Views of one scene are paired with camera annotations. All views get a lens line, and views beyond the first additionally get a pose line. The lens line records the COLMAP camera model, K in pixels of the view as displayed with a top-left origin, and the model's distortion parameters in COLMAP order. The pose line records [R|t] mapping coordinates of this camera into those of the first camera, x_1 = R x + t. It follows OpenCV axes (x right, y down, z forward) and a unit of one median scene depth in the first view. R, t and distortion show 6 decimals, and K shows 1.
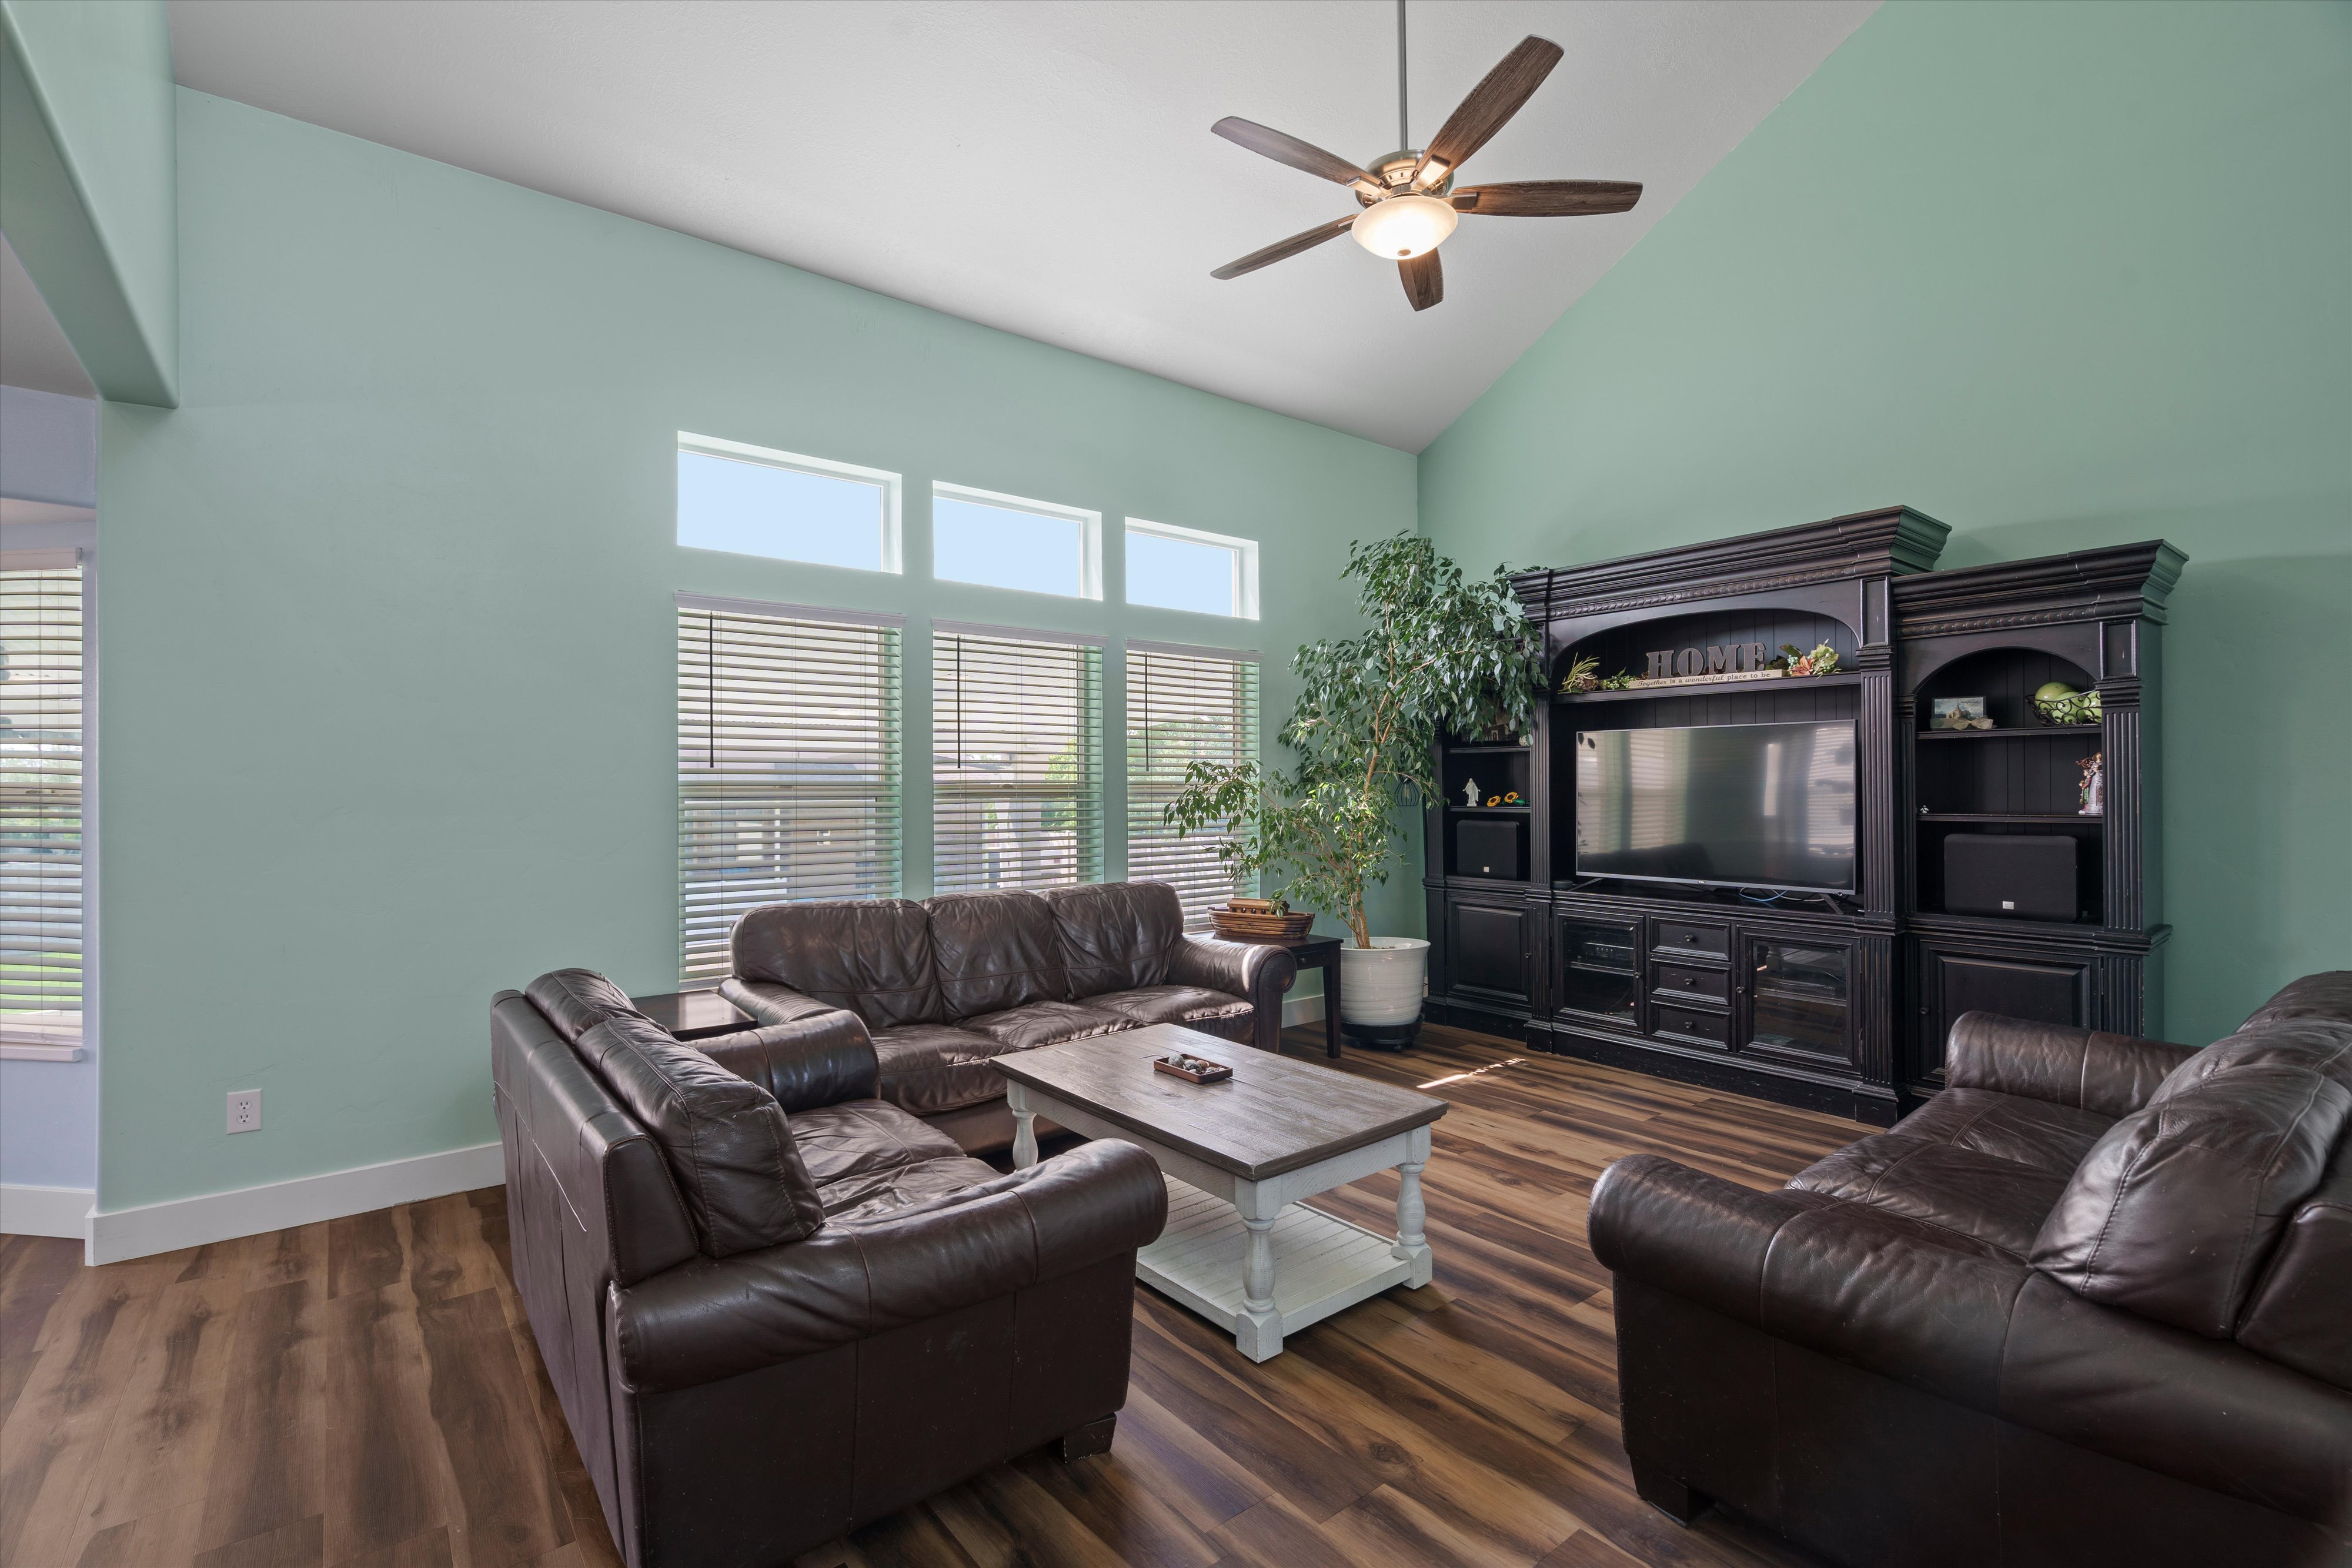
lens RADIAL K [[1052.6, 0, 1165.5], [0, 1052.6, 789.3], [0, 0, 1]] dist [-0.002061, 0.000879]
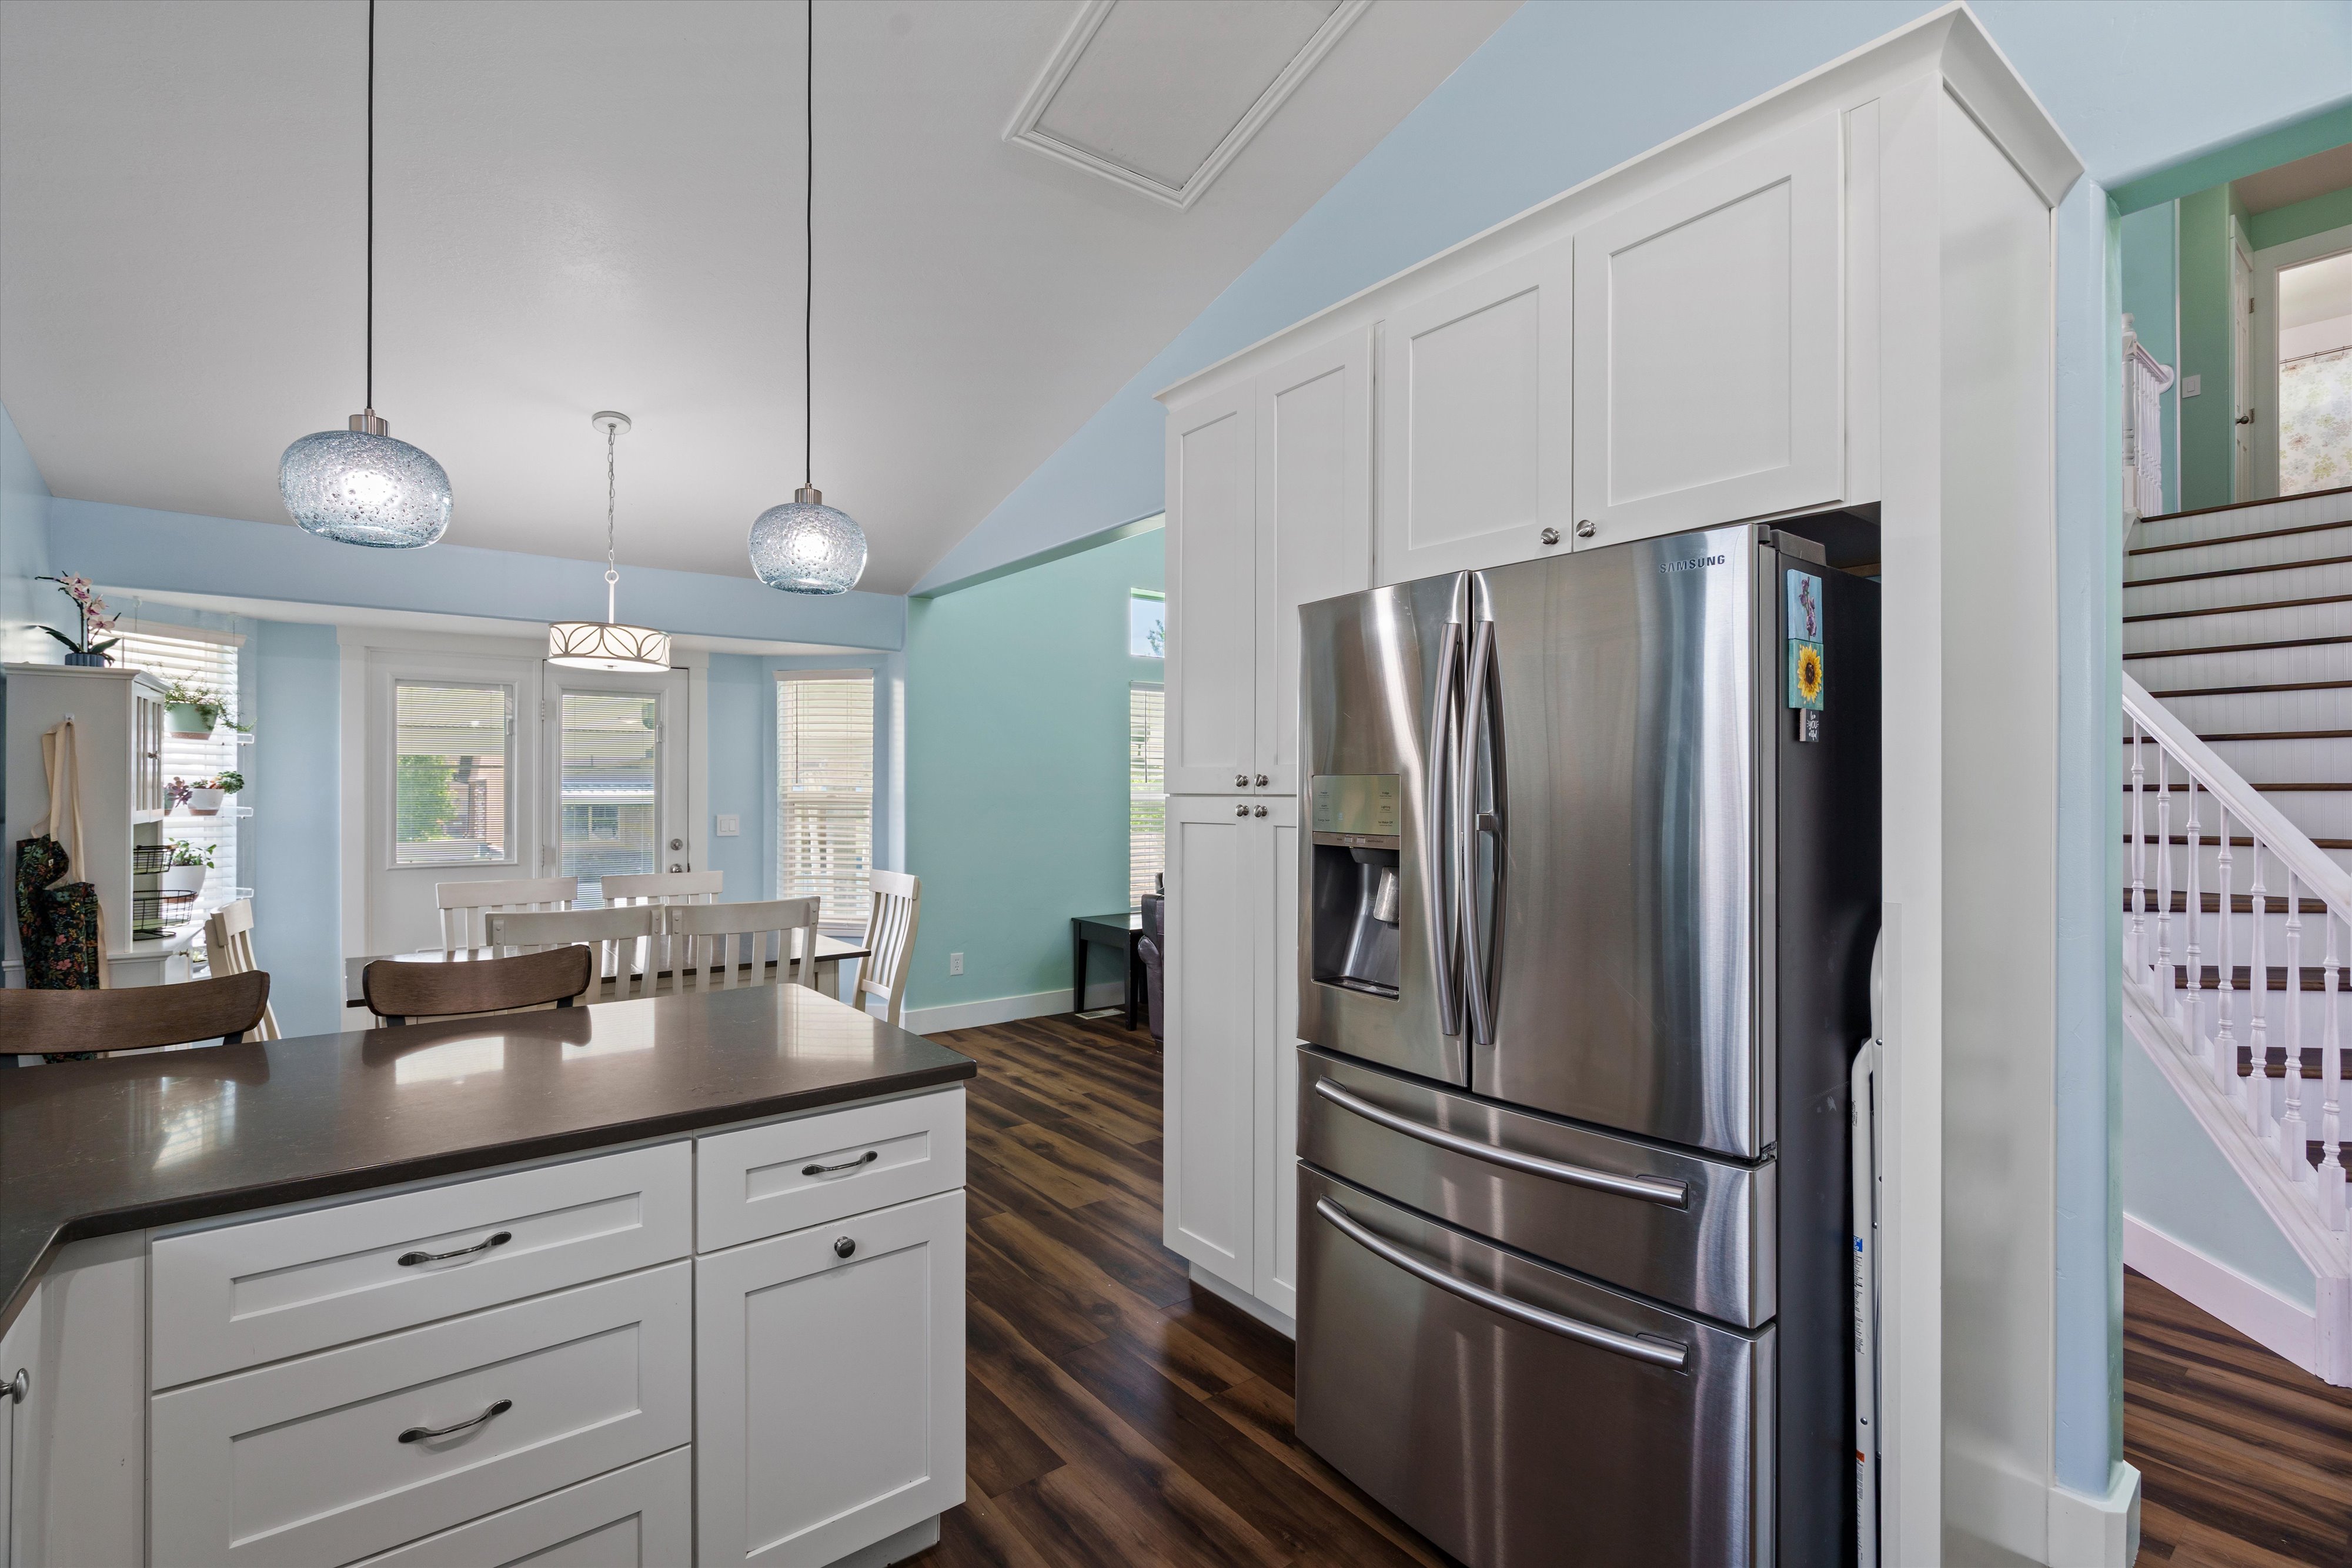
lens RADIAL K [[1010.8, 0, 1176.0], [0, 1010.8, 784.0], [0, 0, 1]] dist [-0.000507, 0.000188]
pose [[0.998636, 0.006439, -0.051816, -0.322217], [-0.006530, 0.999977, -0.001592, -0.018933], [0.051805, 0.001928, 0.998655, -0.689563]]
